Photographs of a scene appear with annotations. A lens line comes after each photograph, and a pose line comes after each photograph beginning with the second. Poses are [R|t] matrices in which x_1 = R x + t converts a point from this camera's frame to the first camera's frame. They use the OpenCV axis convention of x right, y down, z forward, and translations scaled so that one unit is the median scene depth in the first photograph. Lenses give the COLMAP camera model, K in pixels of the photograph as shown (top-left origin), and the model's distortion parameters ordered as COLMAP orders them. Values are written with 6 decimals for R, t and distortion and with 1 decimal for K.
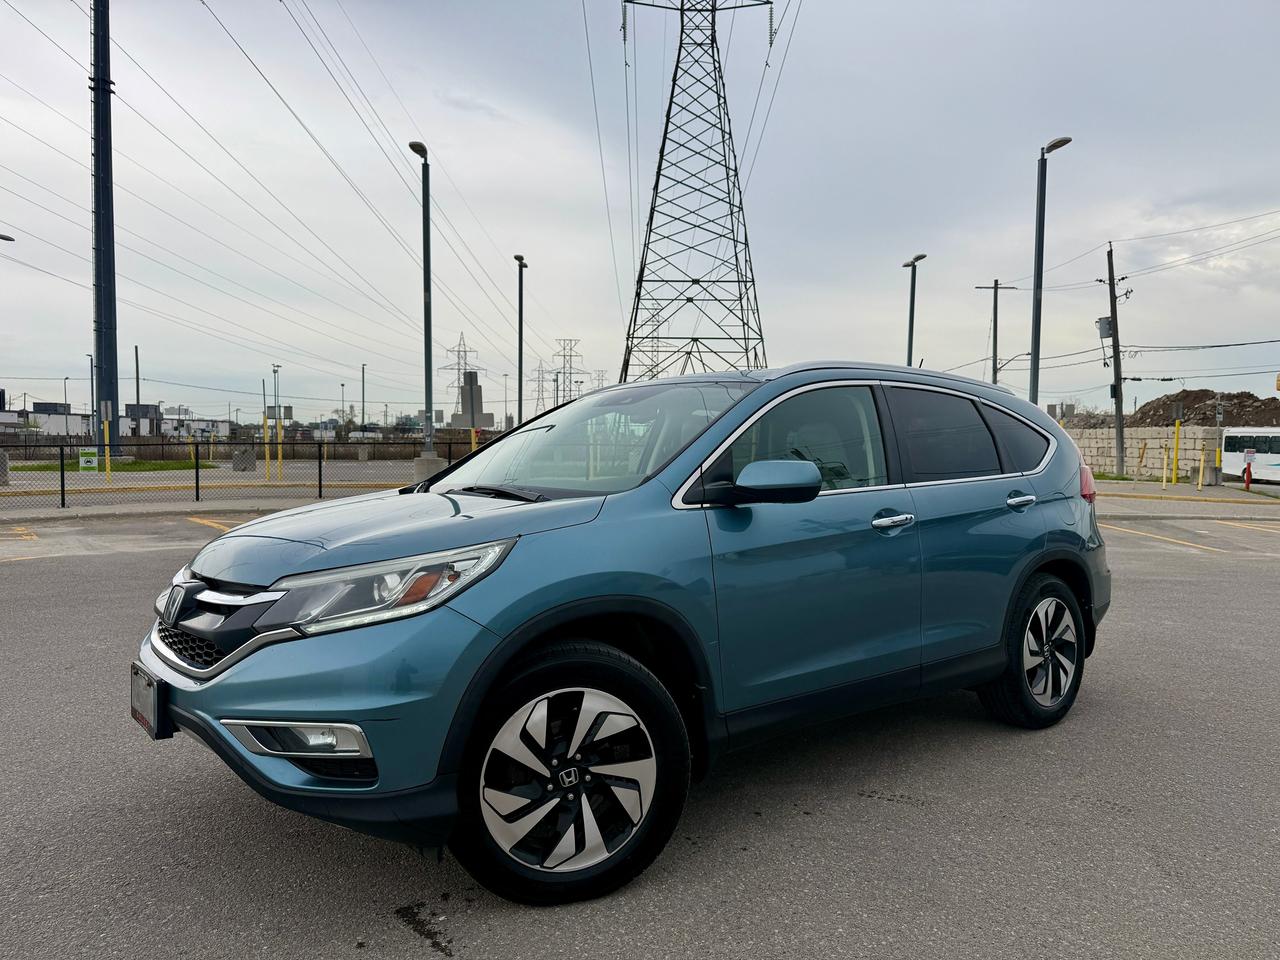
lens RADIAL K [[901.9, 0, 645.2], [0, 901.9, 479.9], [0, 0, 1]] dist [0.031777, -0.035990]
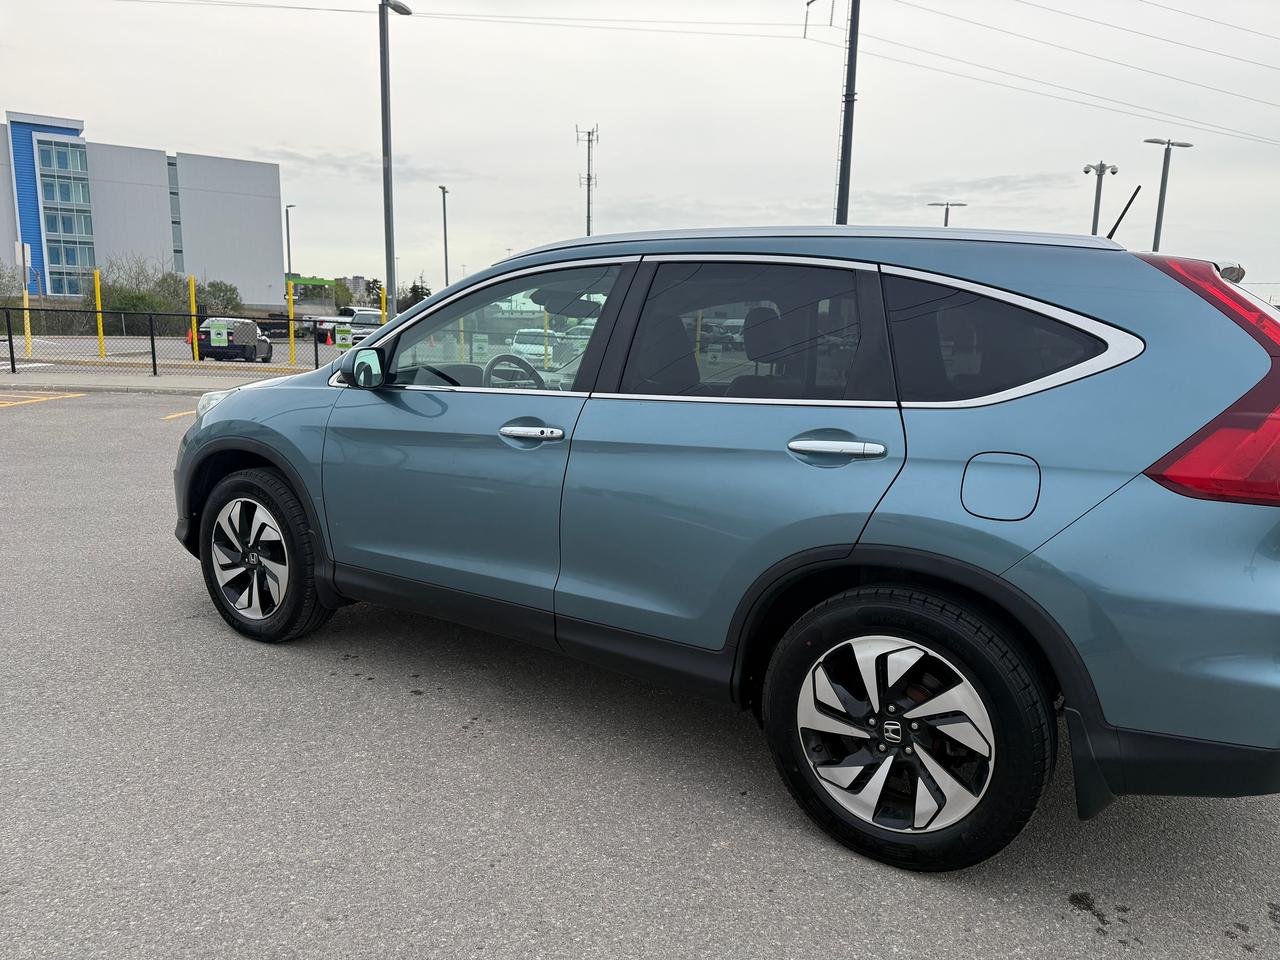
lens RADIAL K [[901.9, 0, 642.2], [0, 901.9, 484.6], [0, 0, 1]] dist [0.031777, -0.035990]
pose [[0.301339, 0.163139, -0.939458, 0.952674], [-0.061528, 0.986529, 0.151577, -0.034967], [0.951530, 0.012126, 0.307317, 0.734548]]
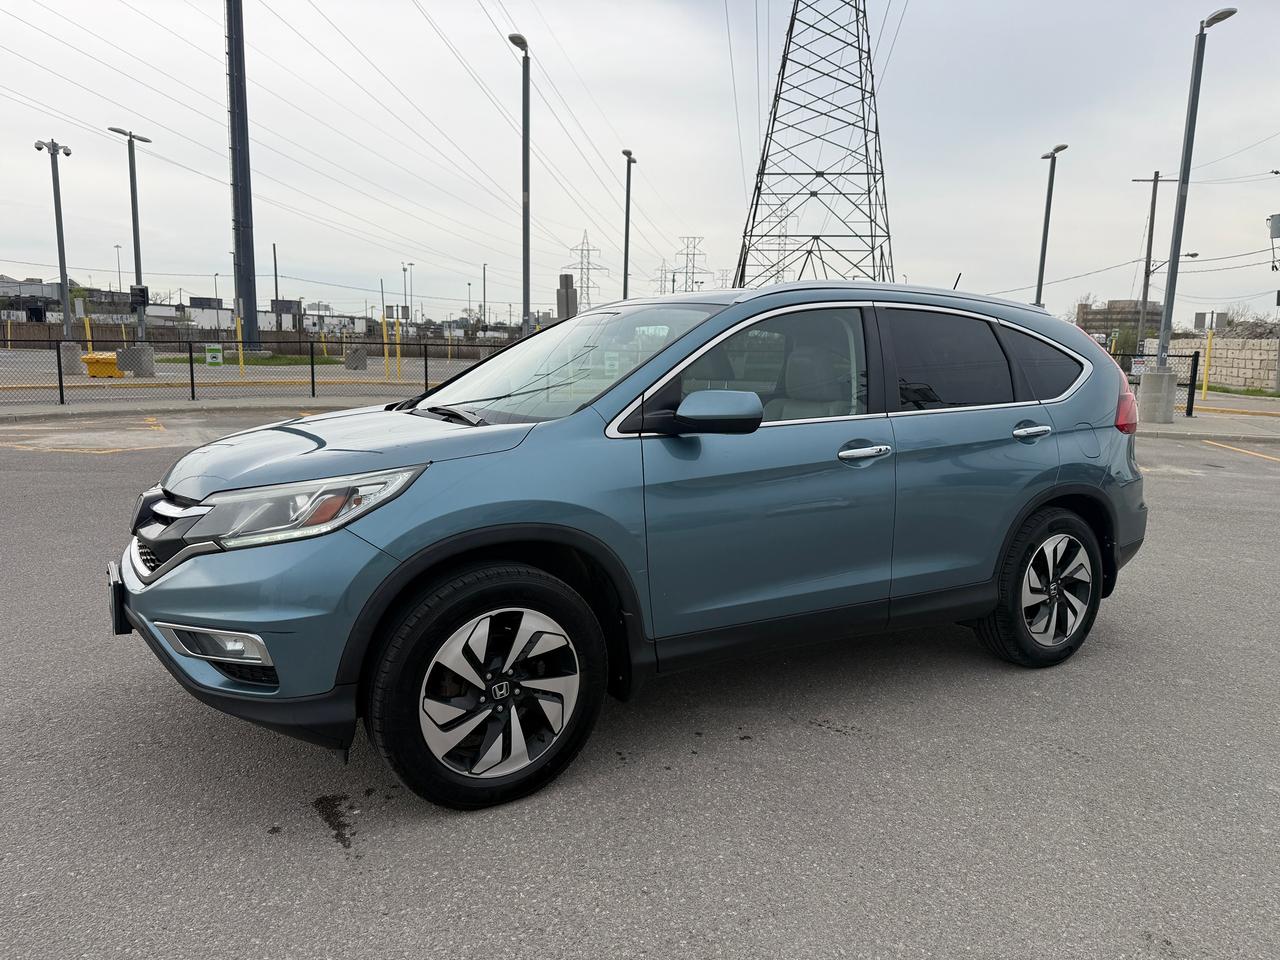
lens RADIAL K [[901.9, 0, 643.2], [0, 901.9, 481.3], [0, 0, 1]] dist [0.031777, -0.035990]
pose [[0.990459, 0.037361, -0.132650, 0.146967], [-0.022600, 0.993553, 0.111091, -0.022038], [0.135945, -0.107033, 0.984918, 0.014047]]
